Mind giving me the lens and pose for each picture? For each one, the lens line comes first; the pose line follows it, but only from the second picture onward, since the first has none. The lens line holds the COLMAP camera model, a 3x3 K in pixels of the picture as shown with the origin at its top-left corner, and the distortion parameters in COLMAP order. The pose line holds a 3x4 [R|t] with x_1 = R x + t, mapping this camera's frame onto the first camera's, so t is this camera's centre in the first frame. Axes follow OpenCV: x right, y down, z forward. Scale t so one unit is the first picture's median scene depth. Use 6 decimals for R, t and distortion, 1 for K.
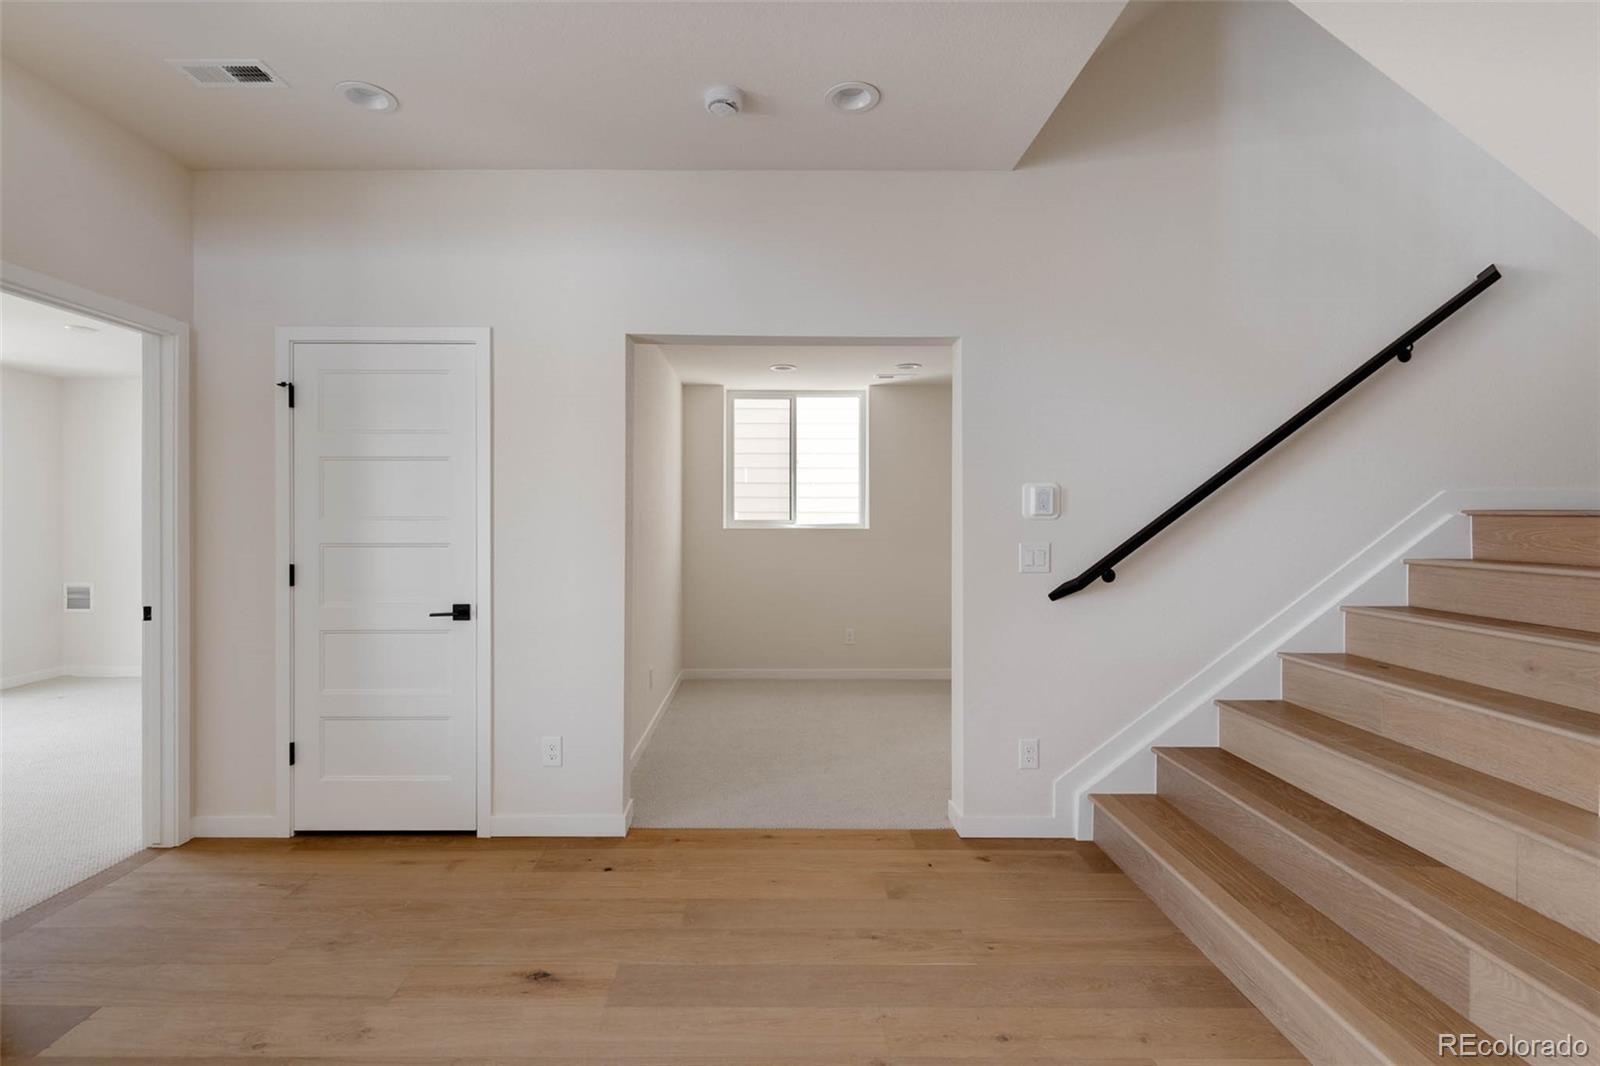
lens RADIAL K [[723.9, 0, 800.3], [0, 723.9, 525.9], [0, 0, 1]] dist [0.003407, -0.000842]
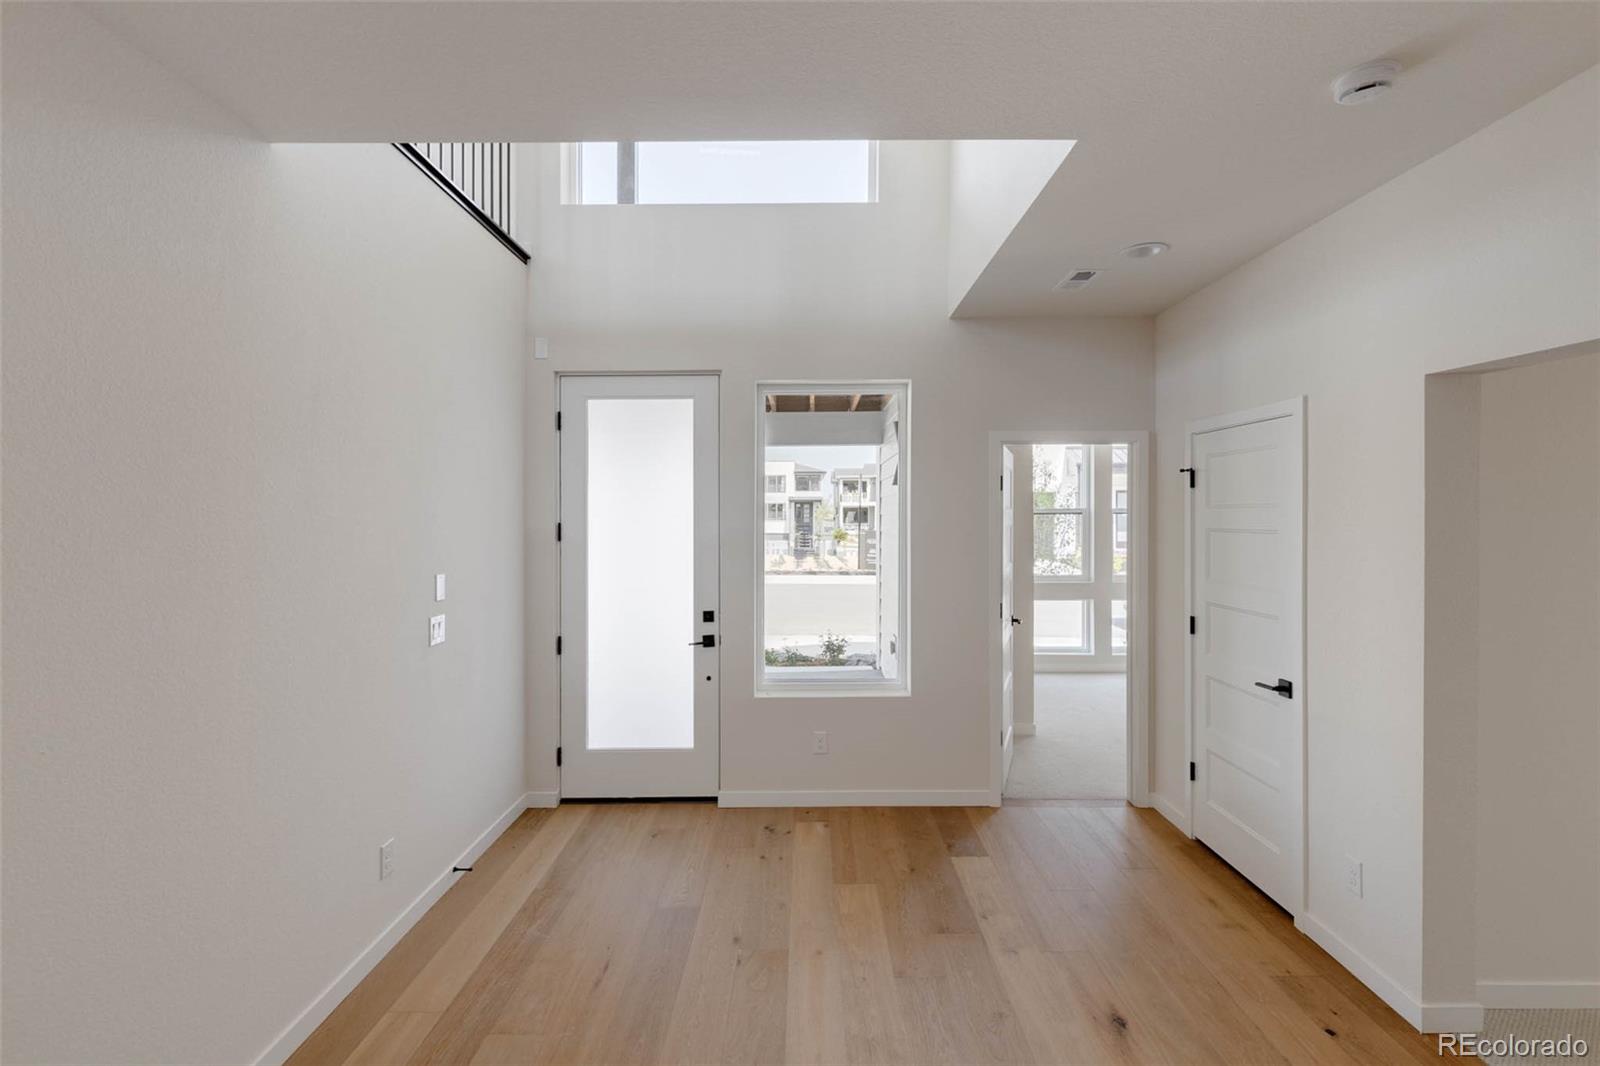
lens RADIAL K [[723.9, 0, 802.8], [0, 723.9, 525.5], [0, 0, 1]] dist [0.003407, -0.000842]
pose [[-0.000602, 0.010880, -0.999941, 0.525640], [-0.012249, 0.999866, 0.010886, -0.106800], [0.999925, 0.012255, -0.000469, 0.349485]]
